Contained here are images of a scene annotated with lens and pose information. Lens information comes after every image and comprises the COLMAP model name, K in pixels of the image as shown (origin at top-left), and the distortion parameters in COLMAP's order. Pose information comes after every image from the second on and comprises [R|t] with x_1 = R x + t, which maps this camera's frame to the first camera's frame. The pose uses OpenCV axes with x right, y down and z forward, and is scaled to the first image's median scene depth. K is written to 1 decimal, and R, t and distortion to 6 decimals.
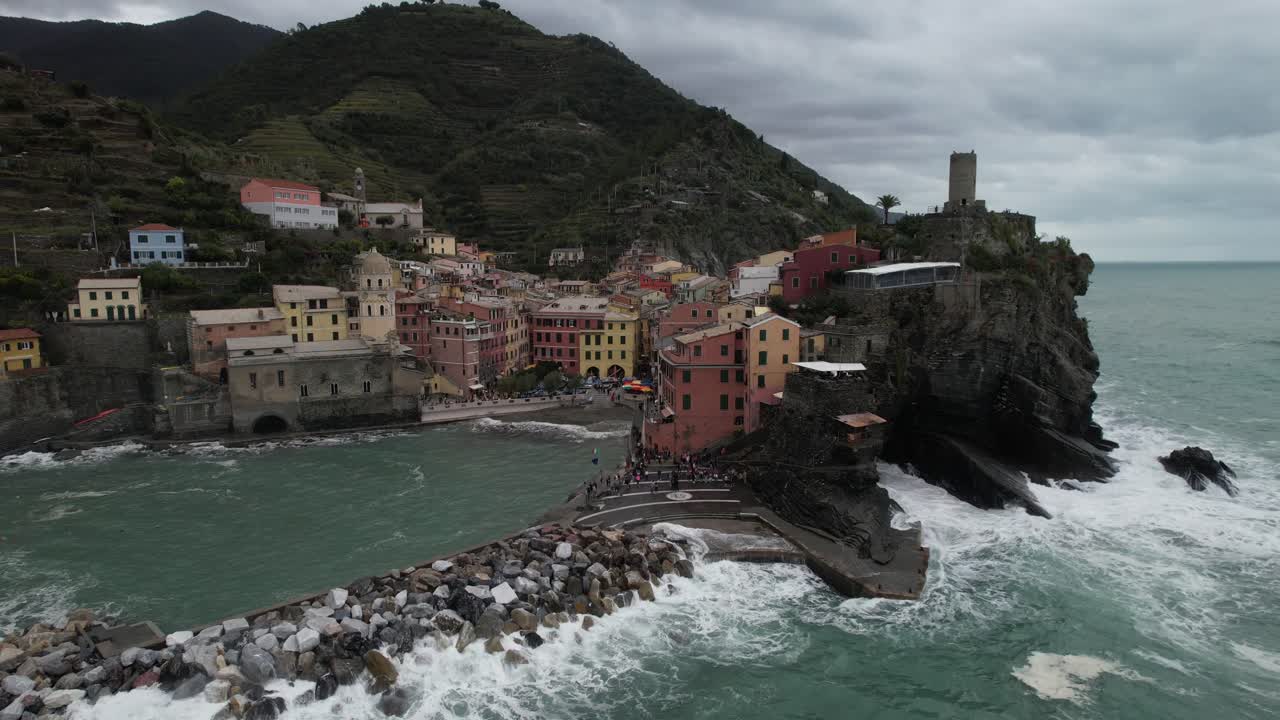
lens RADIAL K [[829.2, 0, 640.0], [0, 829.2, 360.0], [0, 0, 1]] dist [-0.086013, 0.076372]
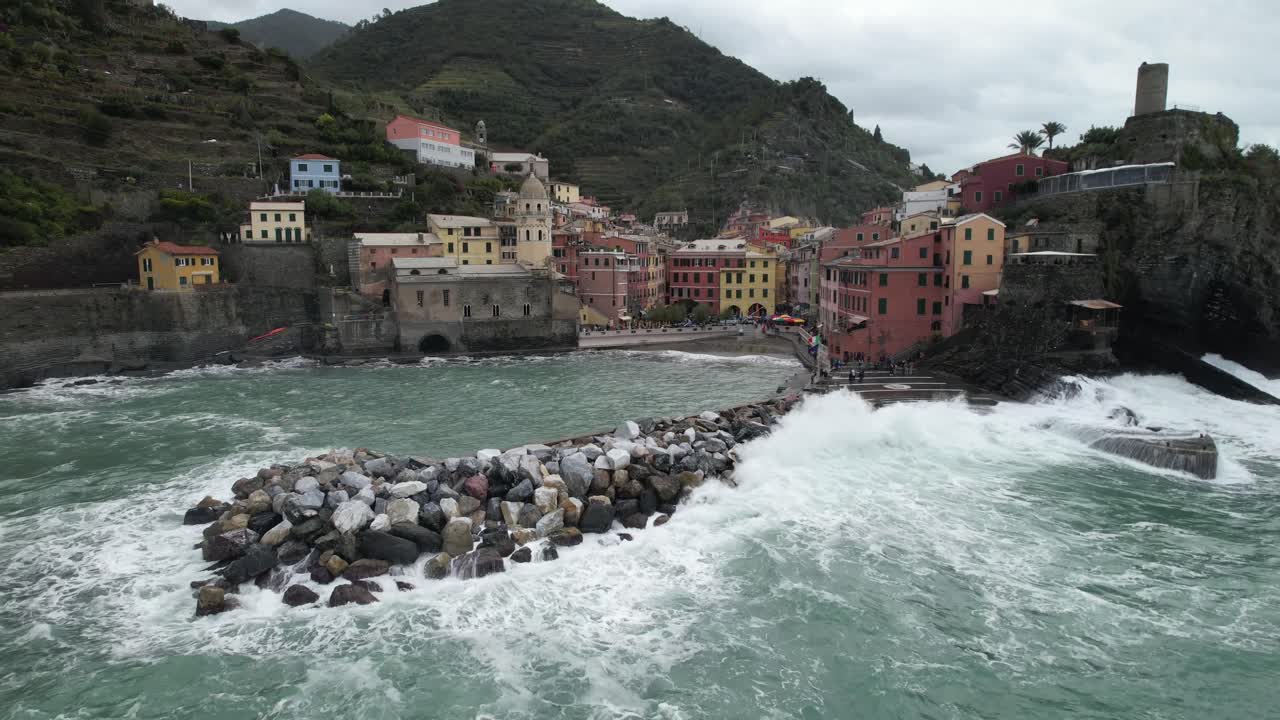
lens RADIAL K [[829.2, 0, 640.0], [0, 829.2, 360.0], [0, 0, 1]] dist [-0.086013, 0.076372]
pose [[0.997345, 0.011041, -0.071976, -0.114485], [-0.010543, 0.999918, 0.007288, 0.079729], [0.072051, -0.006510, 0.997380, 0.006654]]
